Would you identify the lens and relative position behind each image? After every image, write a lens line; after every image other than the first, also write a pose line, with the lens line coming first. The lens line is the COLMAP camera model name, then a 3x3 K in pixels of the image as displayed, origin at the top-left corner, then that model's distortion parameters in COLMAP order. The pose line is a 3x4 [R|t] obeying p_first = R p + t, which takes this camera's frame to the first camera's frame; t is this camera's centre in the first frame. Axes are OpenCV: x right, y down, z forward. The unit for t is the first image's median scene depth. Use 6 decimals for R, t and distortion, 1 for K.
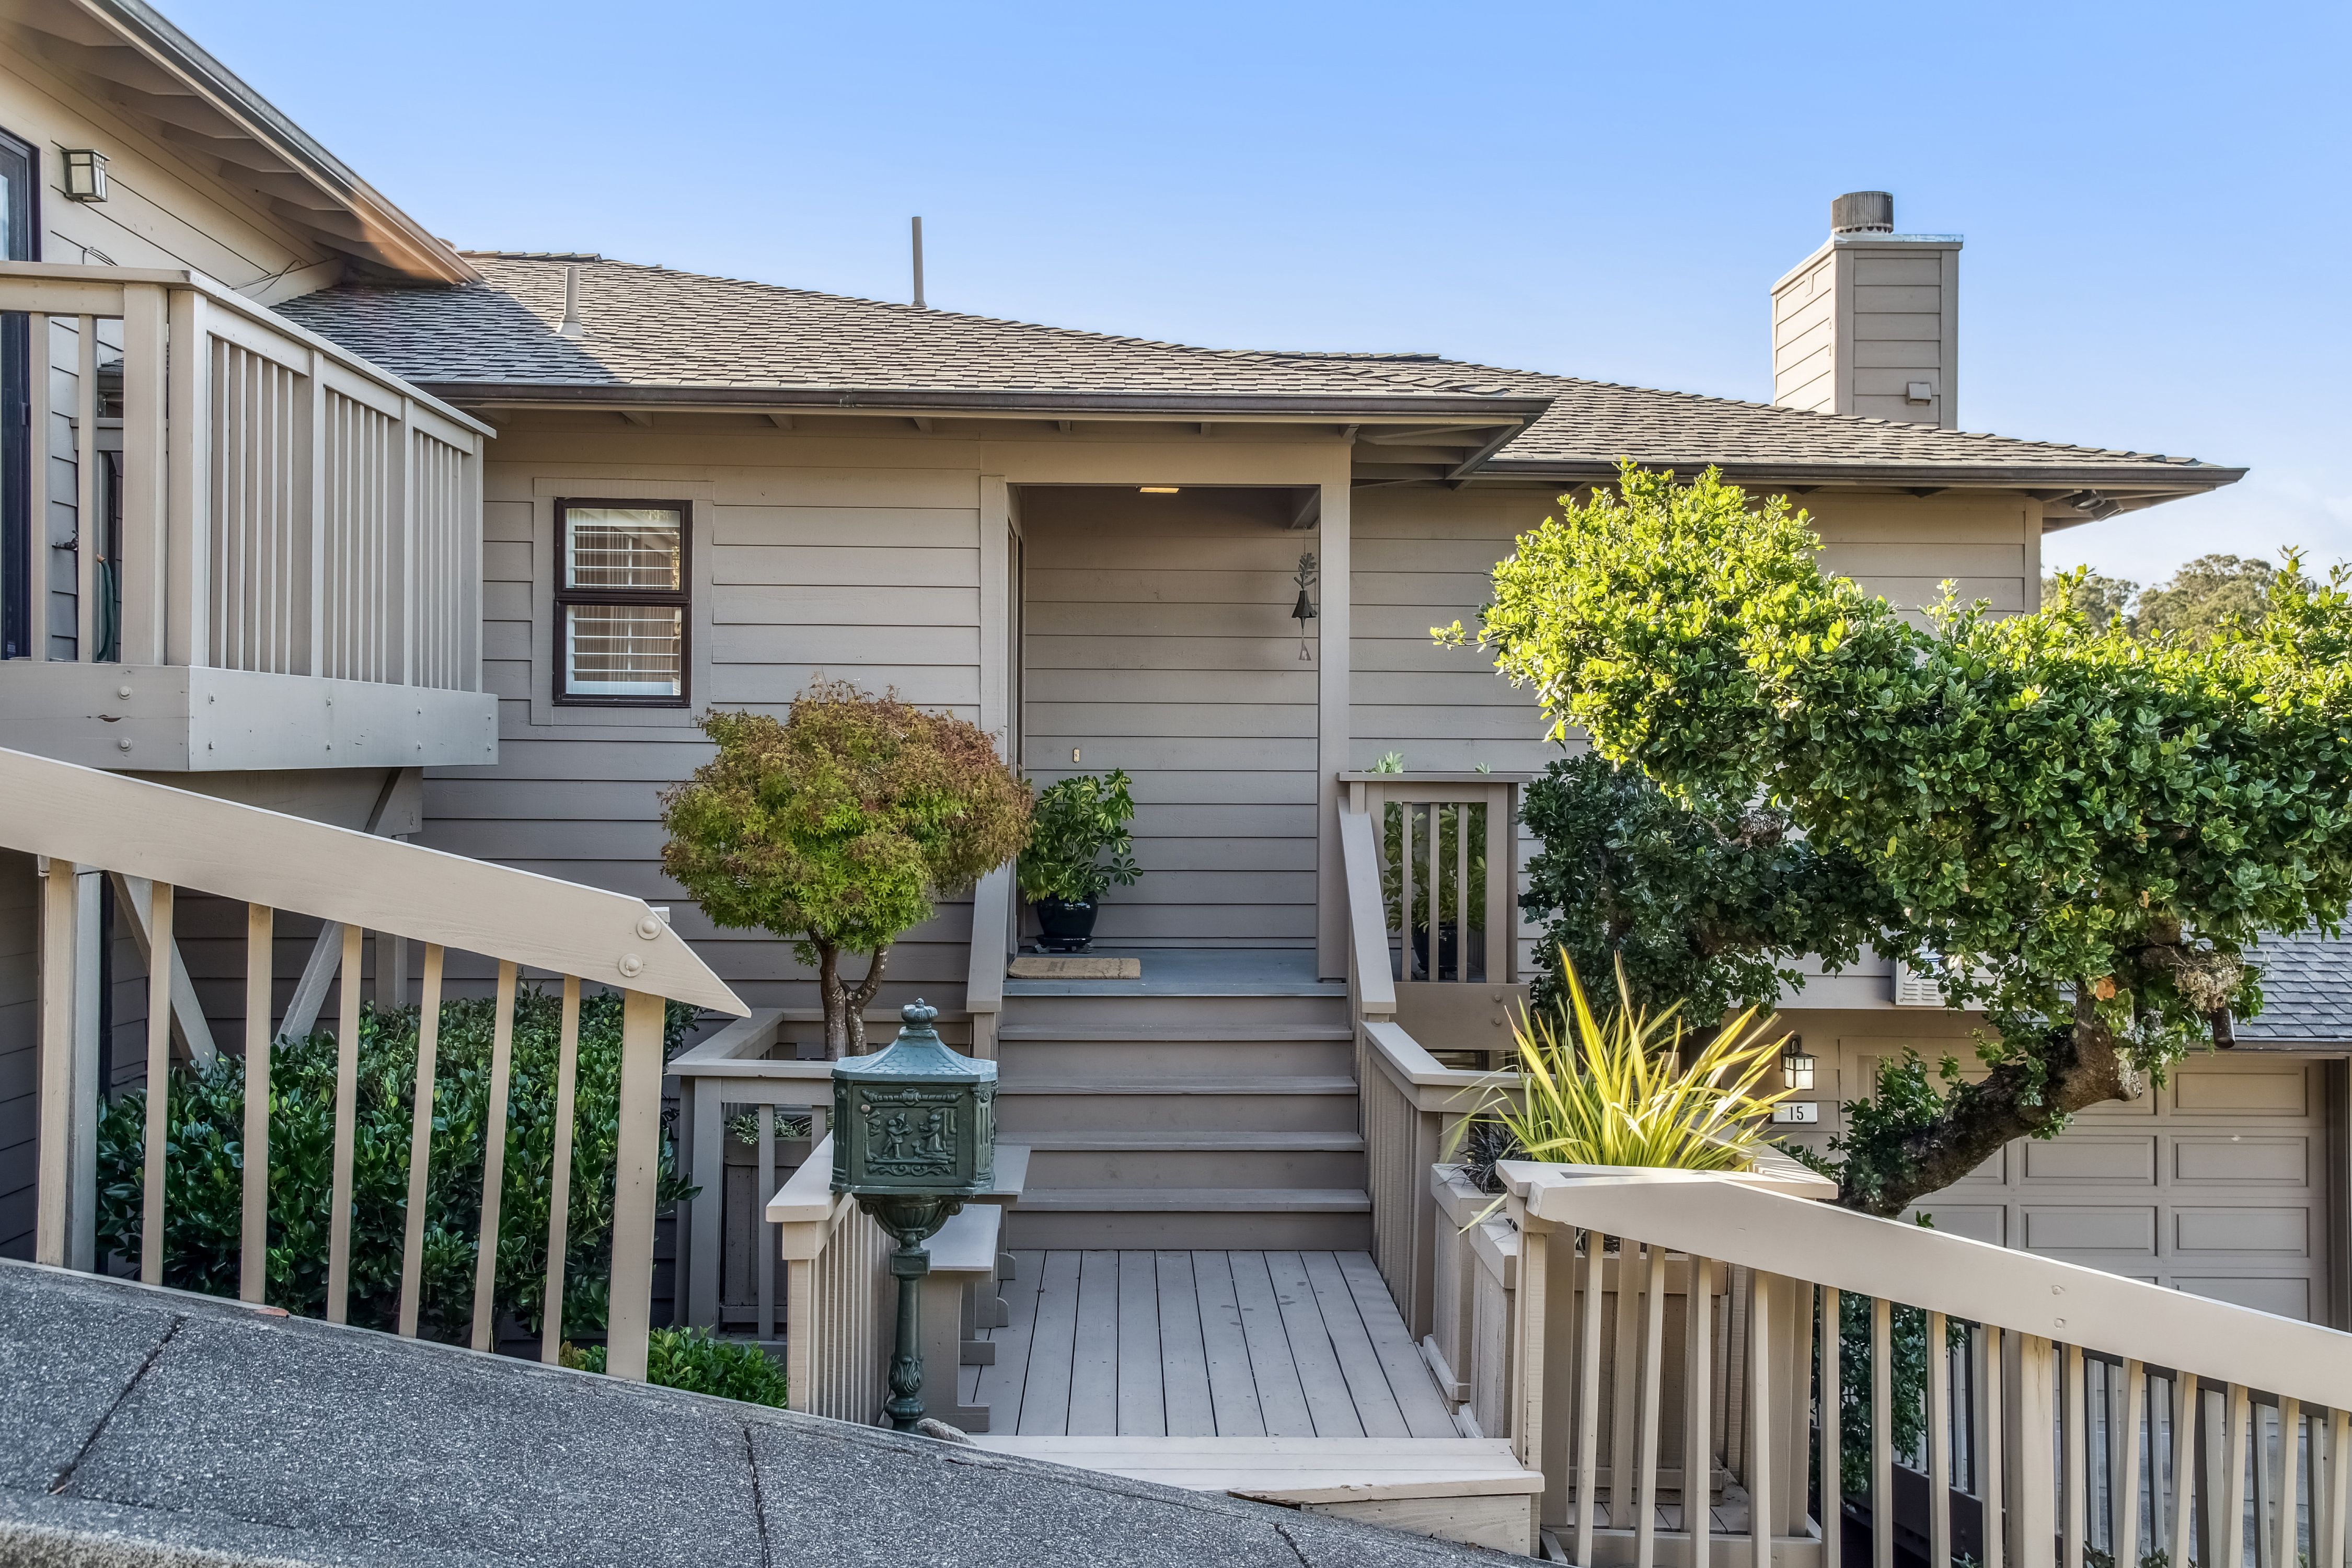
lens RADIAL K [[2376.1, 0, 1161.8], [0, 2376.1, 764.2], [0, 0, 1]] dist [0.066860, 0.000000]
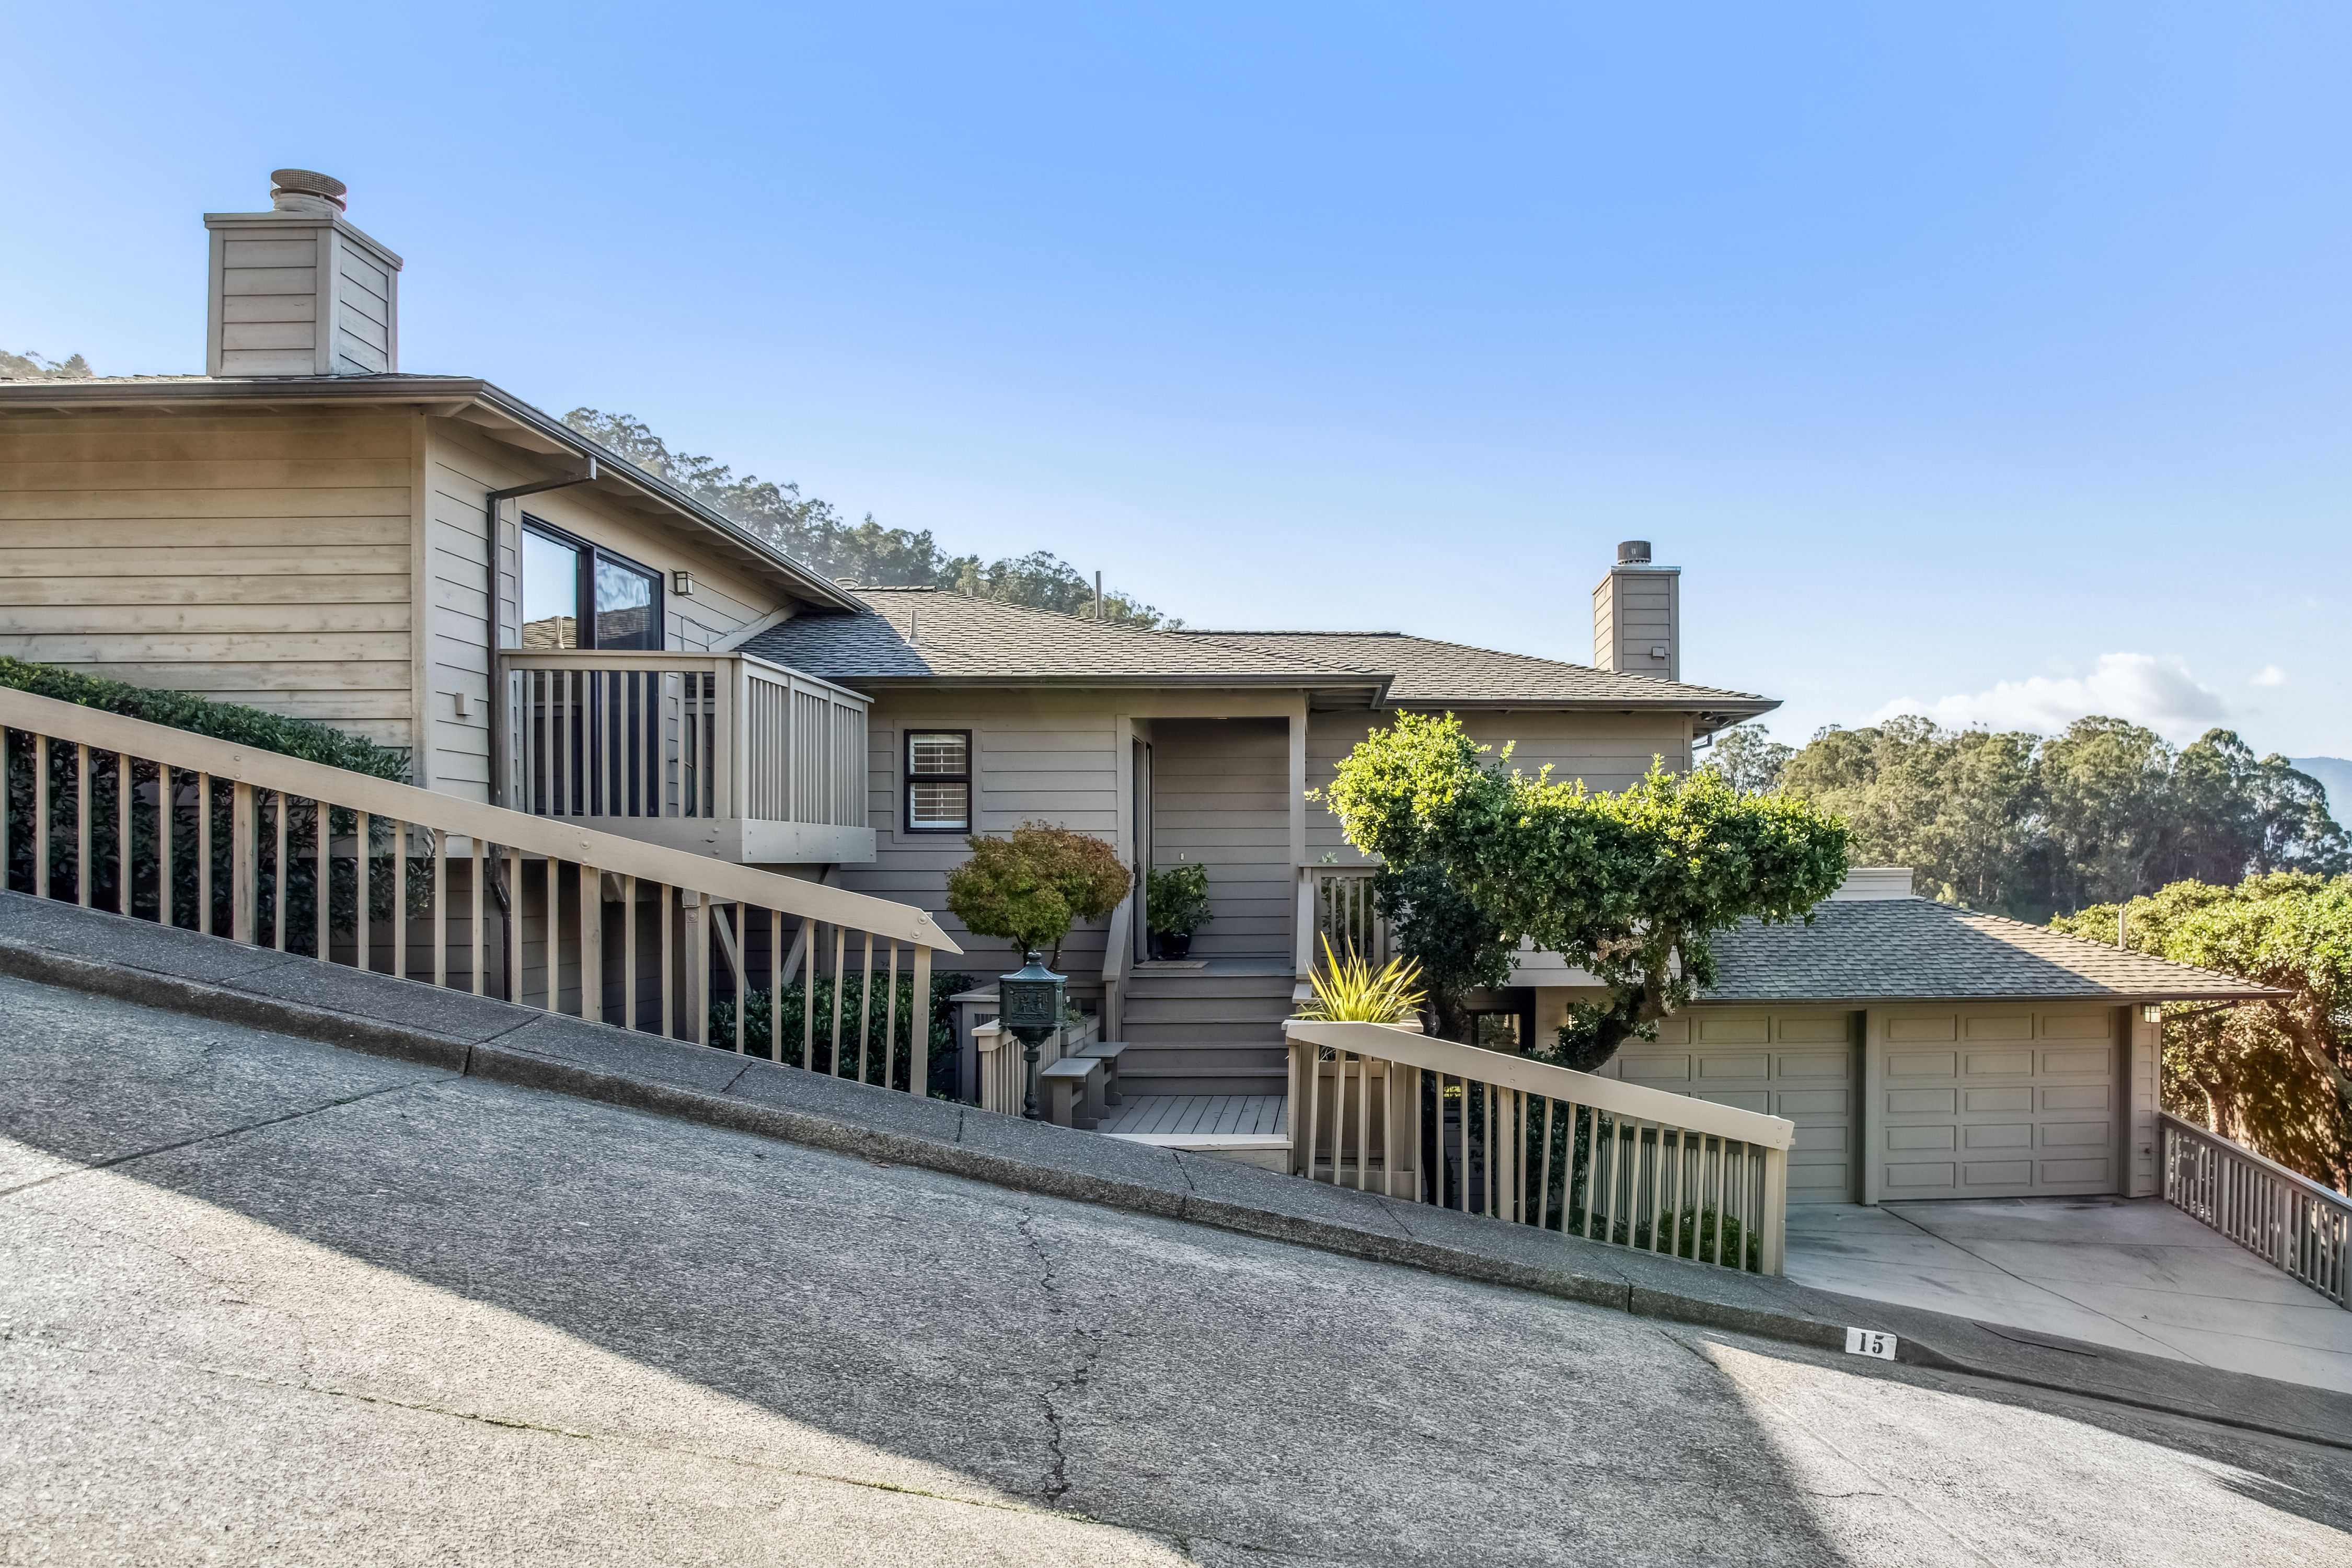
lens RADIAL K [[1564.5, 0, 1292.2], [0, 1564.5, 876.1], [0, 0, 1]] dist [-0.073435, 0.002228]
pose [[0.999726, -0.011684, -0.020273, 0.104072], [0.011782, 0.999919, 0.004747, 0.009120], [0.020216, -0.004985, 0.999783, -0.321347]]
